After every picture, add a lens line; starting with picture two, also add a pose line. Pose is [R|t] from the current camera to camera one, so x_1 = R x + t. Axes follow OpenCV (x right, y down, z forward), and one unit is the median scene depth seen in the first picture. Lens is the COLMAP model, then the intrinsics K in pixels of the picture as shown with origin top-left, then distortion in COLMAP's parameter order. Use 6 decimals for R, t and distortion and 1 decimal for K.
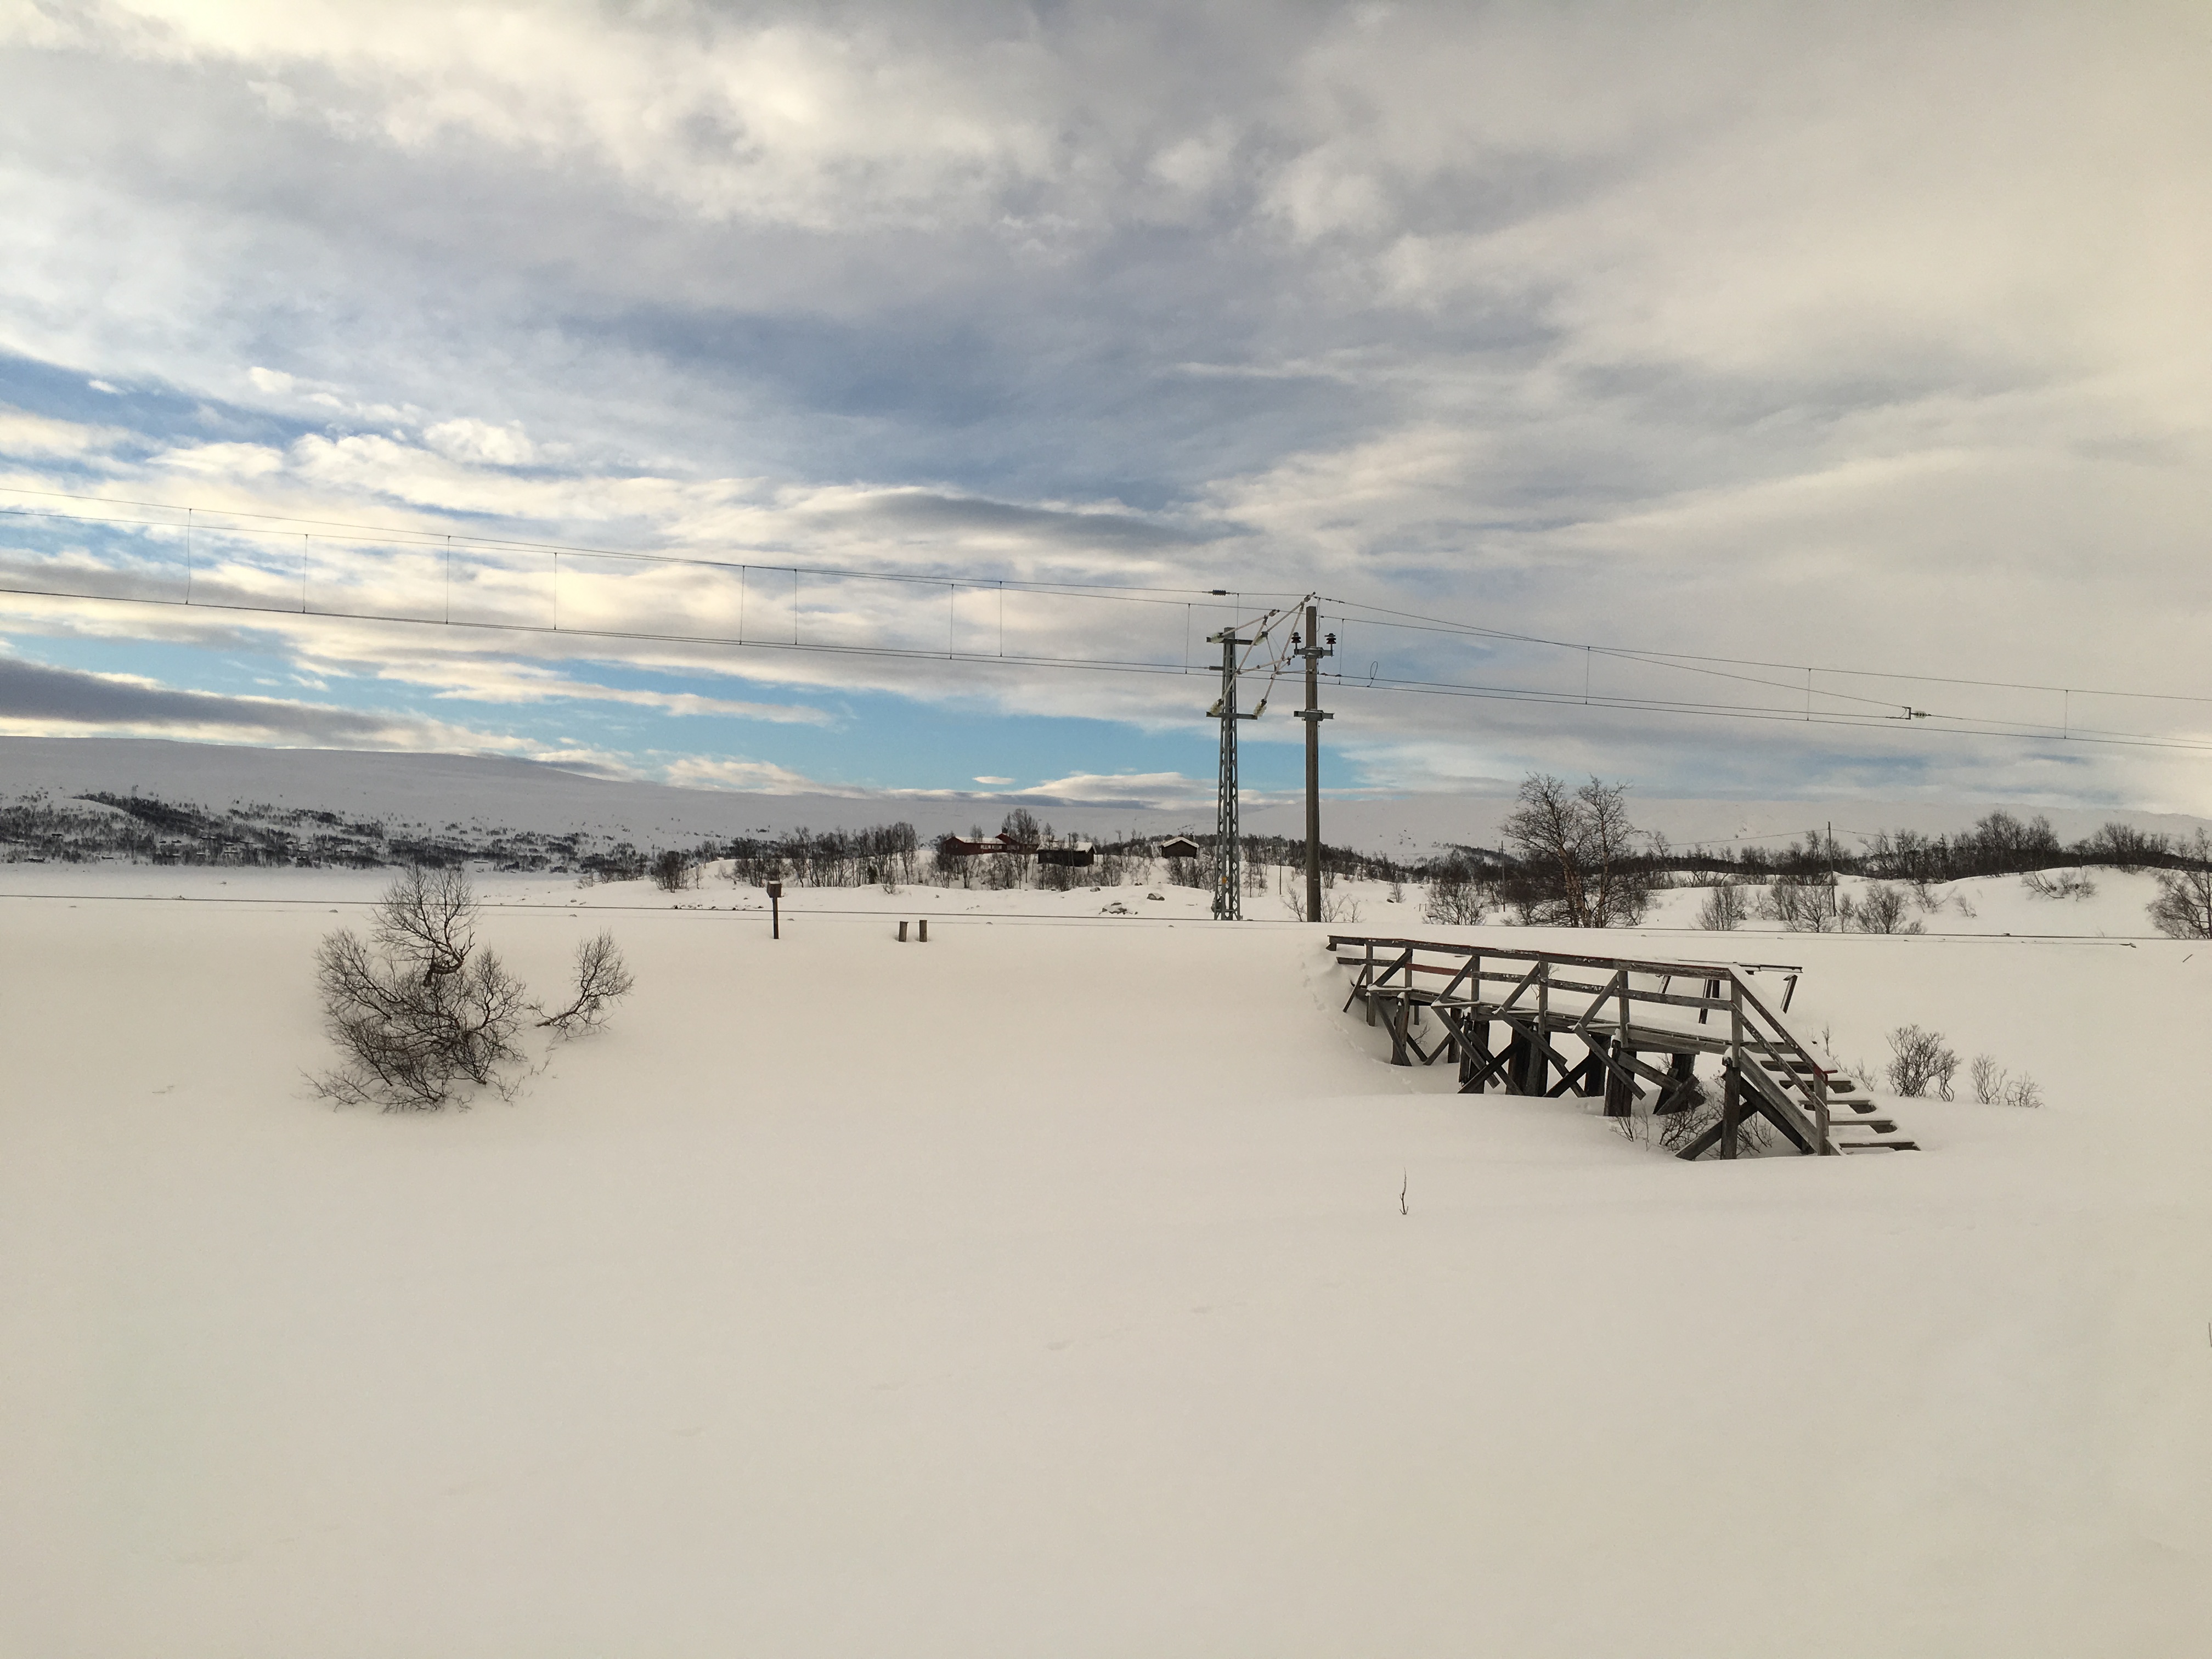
lens RADIAL K [[1873.7, 0, 1106.0], [0, 1873.7, 829.5], [0, 0, 1]] dist [0.082141, -0.112279]
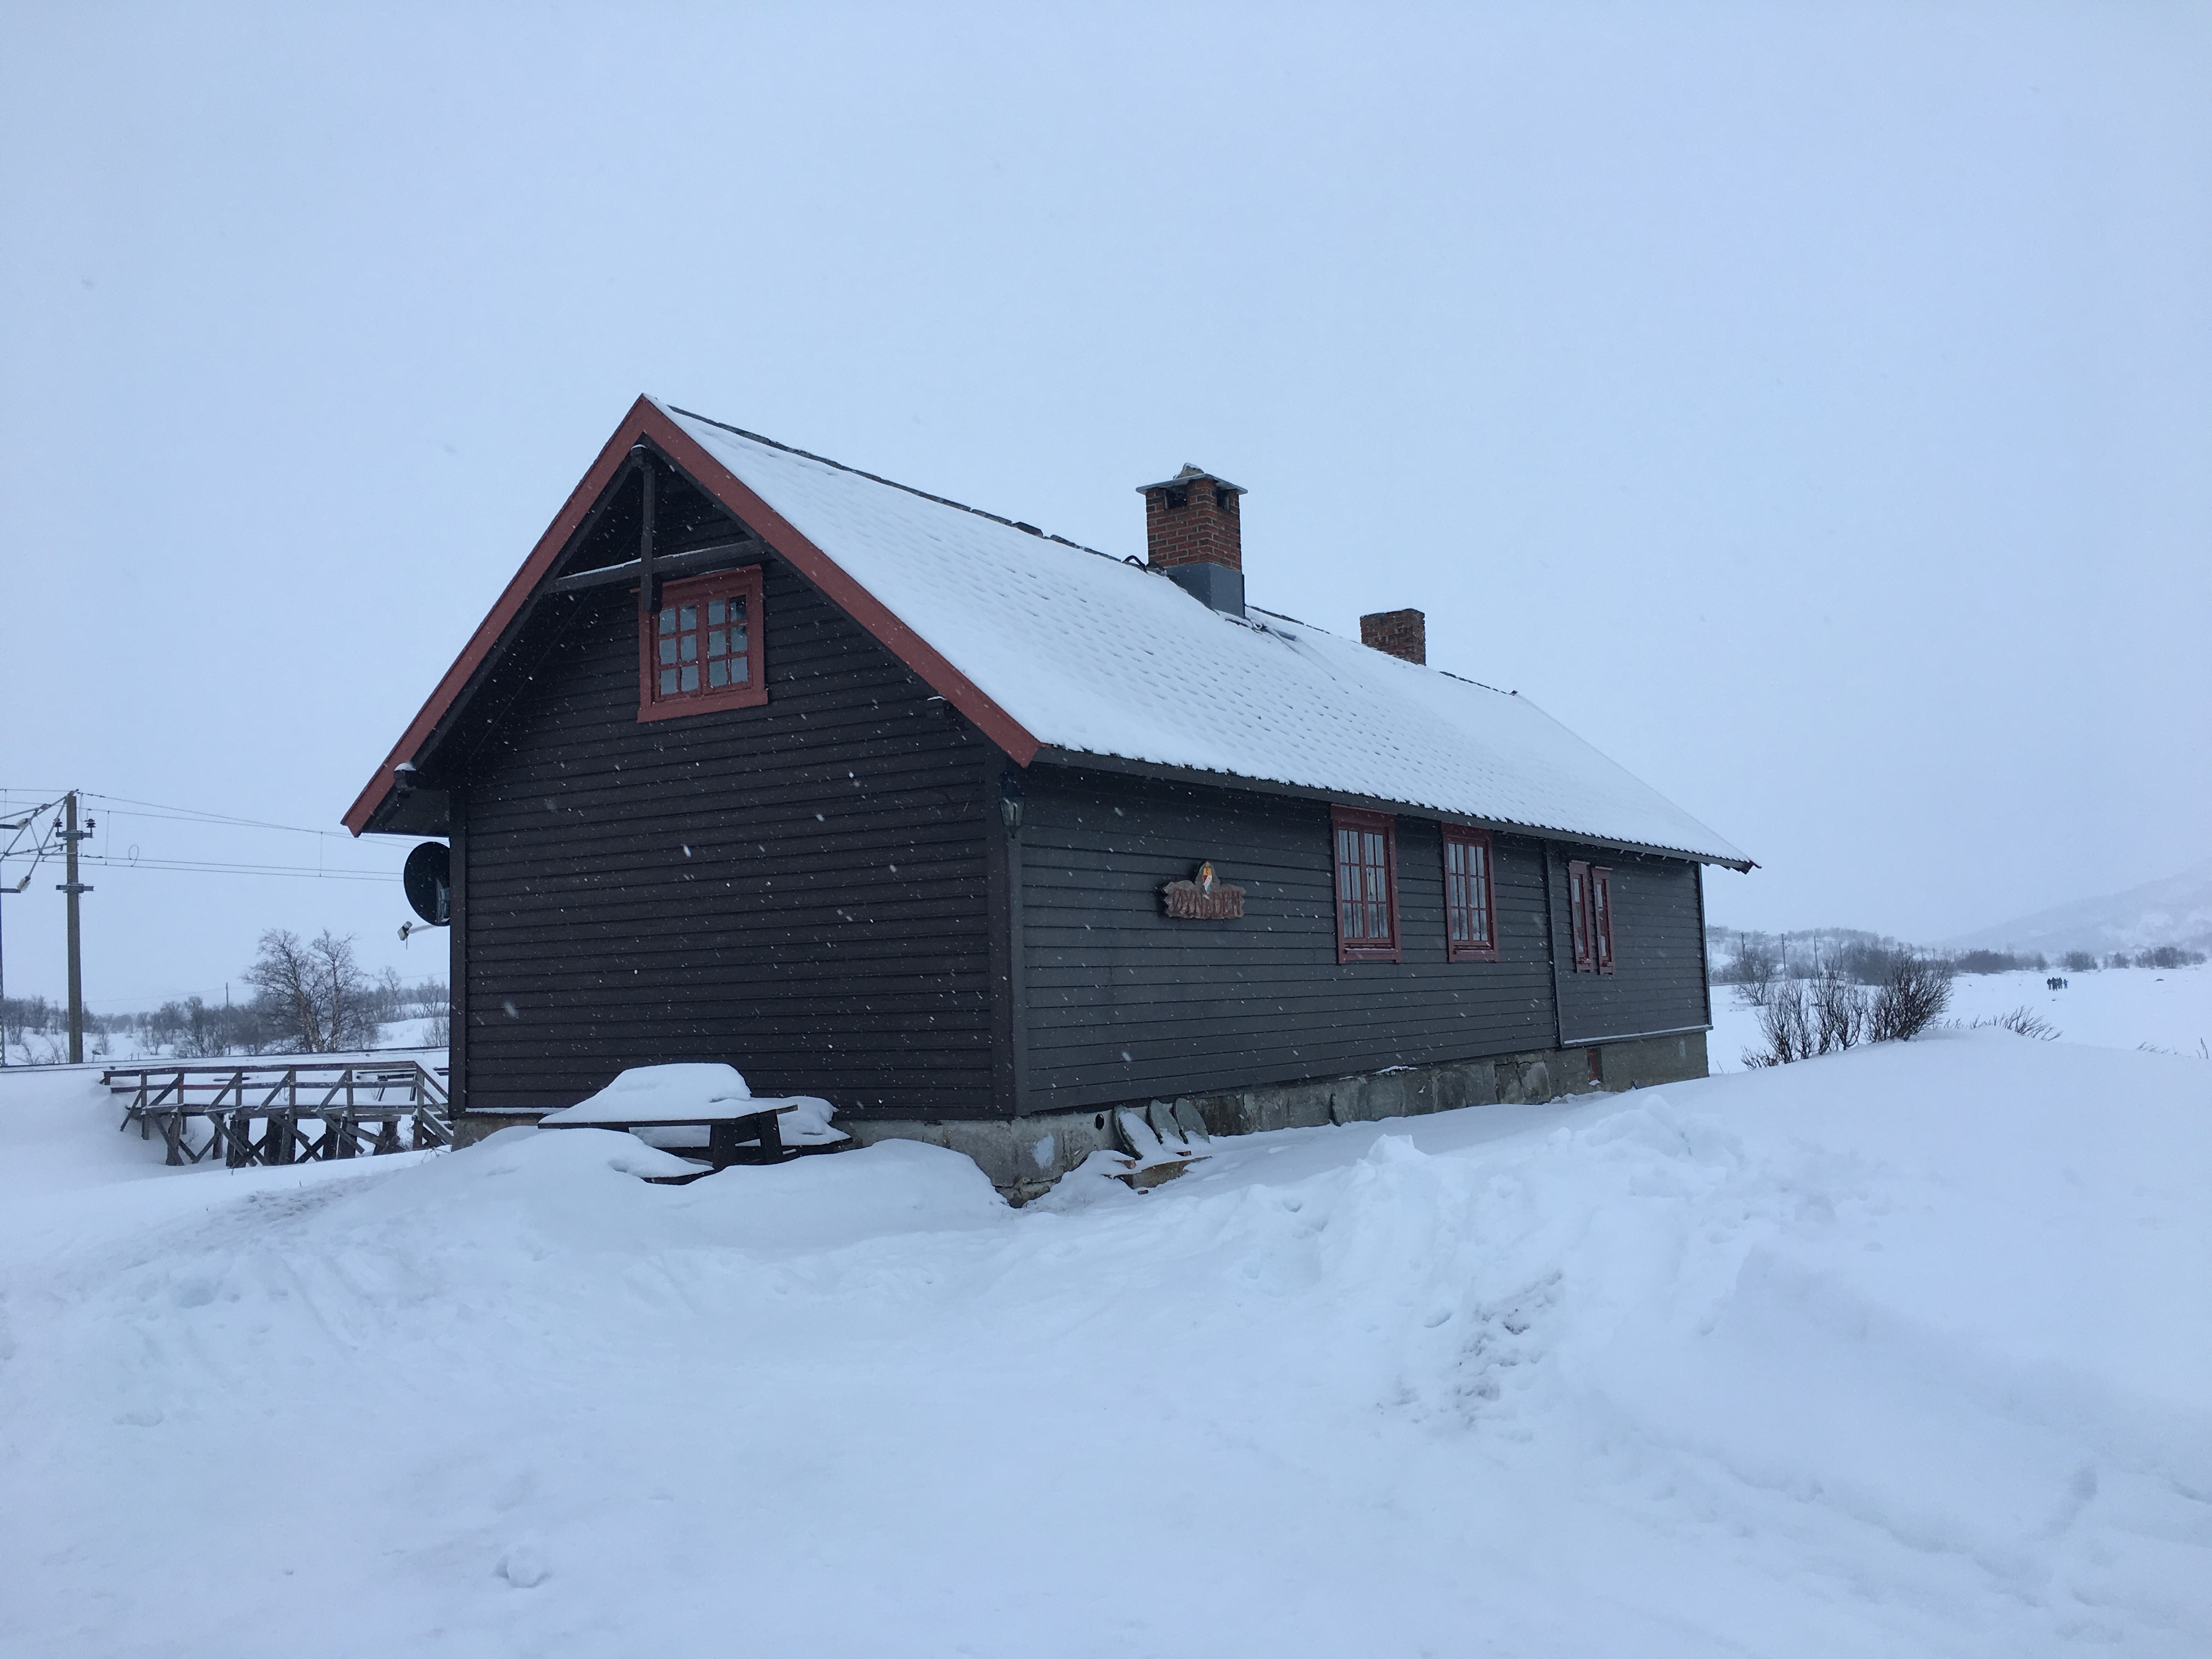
lens RADIAL K [[1873.7, 0, 1106.0], [0, 1873.7, 829.5], [0, 0, 1]] dist [0.082141, -0.112279]
pose [[0.798564, 0.001687, 0.601908, -0.122135], [0.039189, 0.997729, -0.054789, -0.009234], [-0.600633, 0.067341, 0.796684, -0.461876]]
